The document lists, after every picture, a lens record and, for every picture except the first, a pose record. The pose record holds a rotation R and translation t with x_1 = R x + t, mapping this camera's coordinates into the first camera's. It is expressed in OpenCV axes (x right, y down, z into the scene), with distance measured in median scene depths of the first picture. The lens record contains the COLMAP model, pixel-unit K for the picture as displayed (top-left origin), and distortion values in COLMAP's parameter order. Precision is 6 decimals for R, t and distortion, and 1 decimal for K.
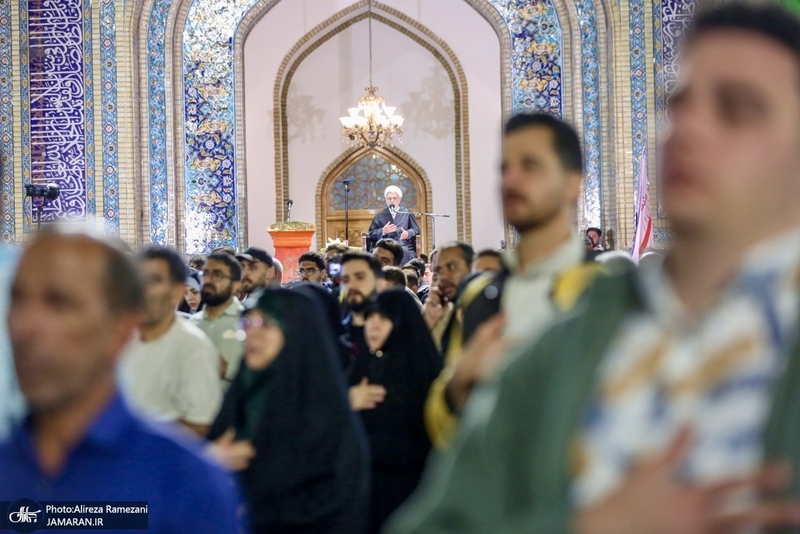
lens RADIAL K [[2357.5, 0, 399.2], [0, 2357.5, 267.6], [0, 0, 1]] dist [0.149972, 0.000000]
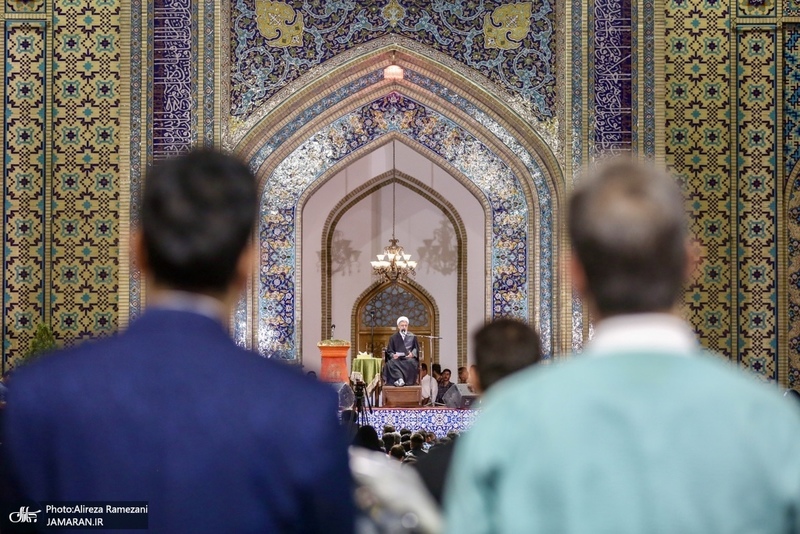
lens RADIAL K [[2425.5, 0, 400.8], [0, 2425.5, 267.9], [0, 0, 1]] dist [0.019969, 0.000000]
pose [[0.999639, 0.021495, -0.016131, 0.015505], [-0.022127, 0.998950, -0.040106, -0.003725], [0.015252, 0.040448, 0.999065, -0.410248]]
